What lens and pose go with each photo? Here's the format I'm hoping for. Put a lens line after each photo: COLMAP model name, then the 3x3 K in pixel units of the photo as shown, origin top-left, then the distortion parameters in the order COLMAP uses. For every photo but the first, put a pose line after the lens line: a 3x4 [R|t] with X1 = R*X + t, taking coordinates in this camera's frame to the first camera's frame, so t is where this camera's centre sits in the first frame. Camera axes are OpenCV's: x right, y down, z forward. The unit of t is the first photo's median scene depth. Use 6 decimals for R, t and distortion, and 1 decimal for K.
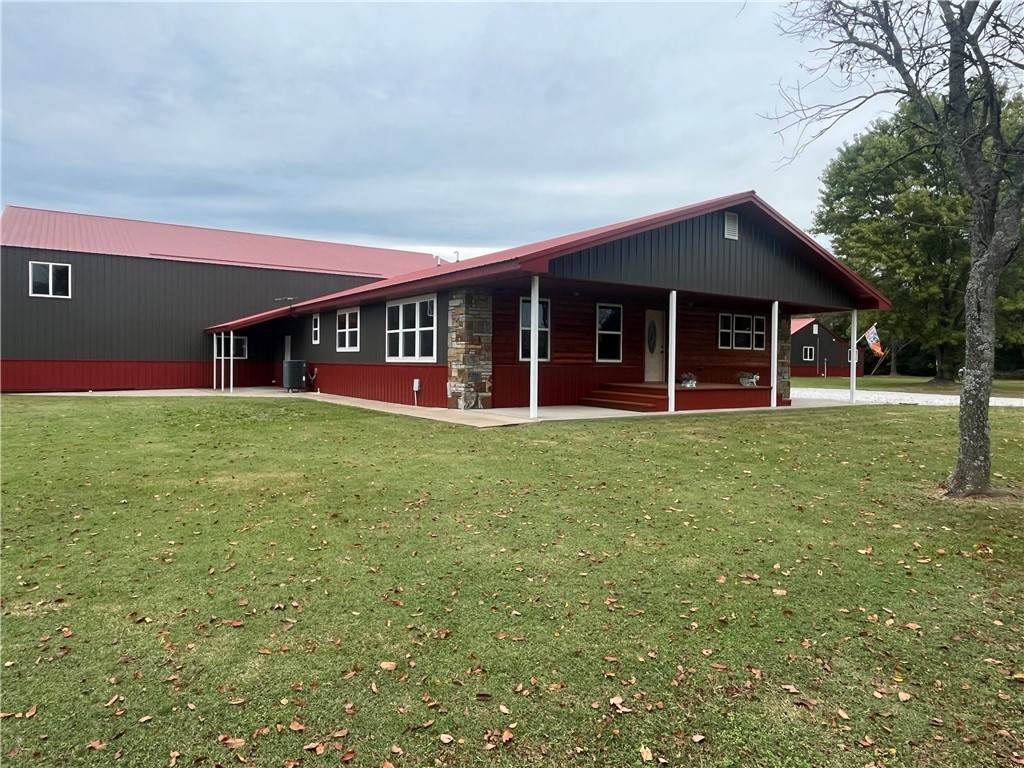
lens RADIAL K [[663.4, 0, 510.6], [0, 663.4, 380.7], [0, 0, 1]] dist [-0.011829, -0.002145]
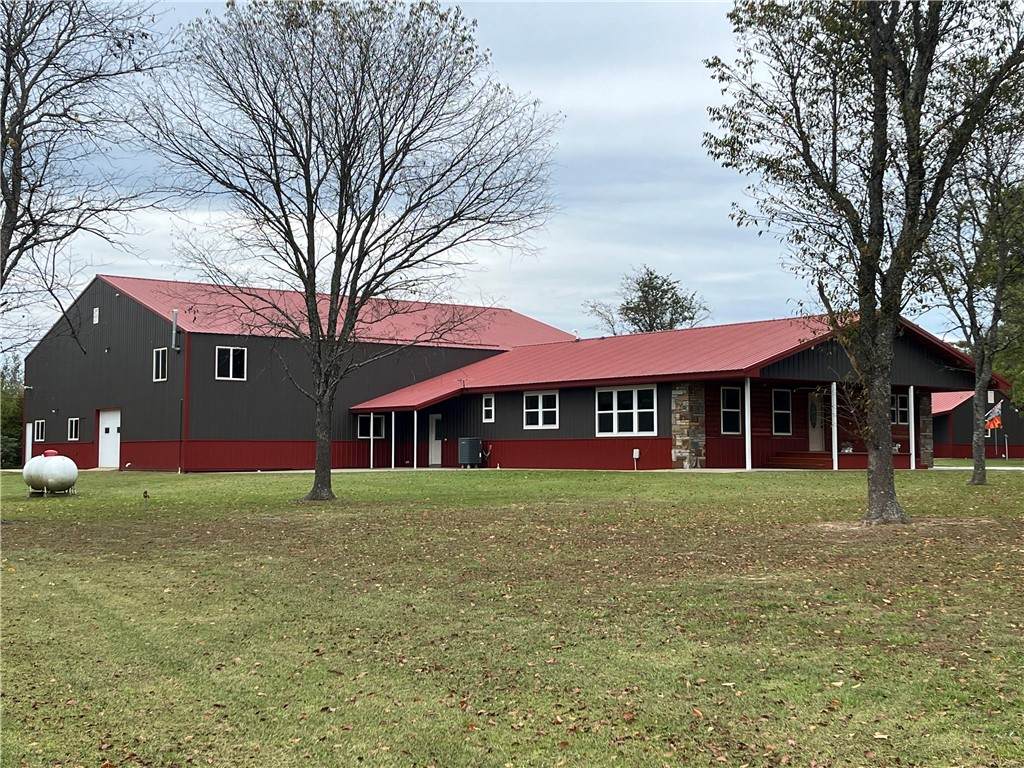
lens RADIAL K [[1365.9, 0, 499.4], [0, 1365.9, 357.7], [0, 0, 1]] dist [0.087897, 0.000000]
pose [[0.998961, -0.007709, 0.044909, -0.524810], [0.012061, 0.995166, -0.097463, 0.076630], [-0.043941, 0.097904, 0.994225, -1.652056]]
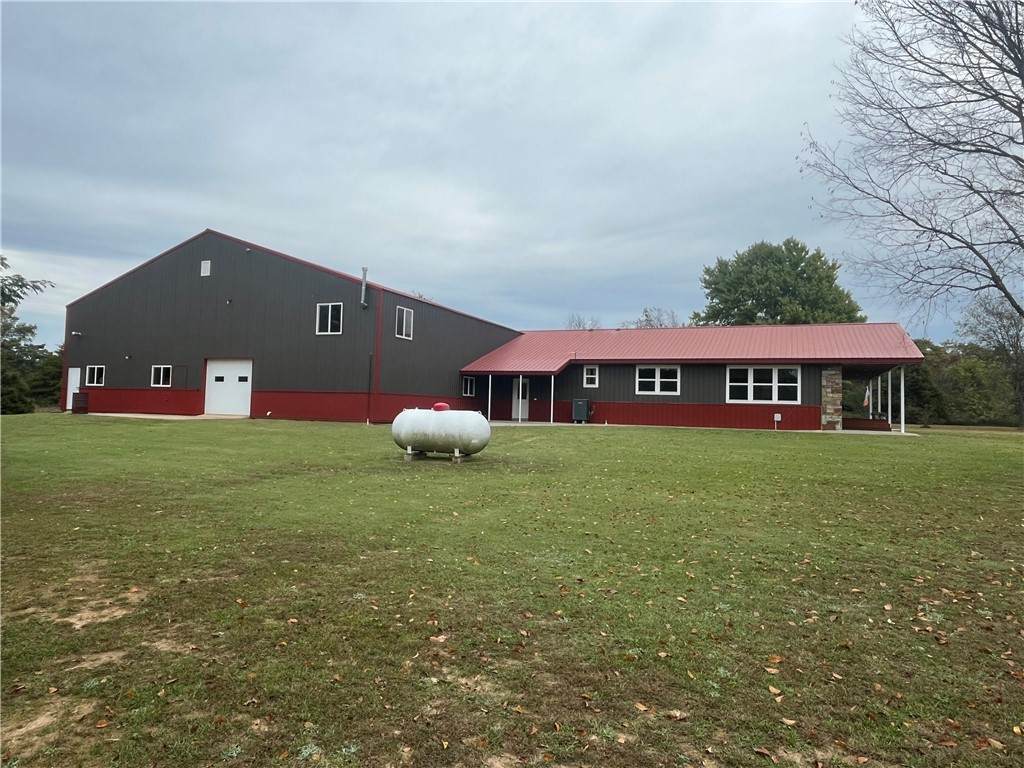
lens RADIAL K [[669.7, 0, 510.7], [0, 669.7, 380.5], [0, 0, 1]] dist [0.001850, -0.000407]
pose [[0.844217, 0.034855, 0.534867, -1.625684], [-0.003647, 0.998234, -0.059295, 0.016555], [-0.535989, 0.048107, 0.842853, -0.079301]]
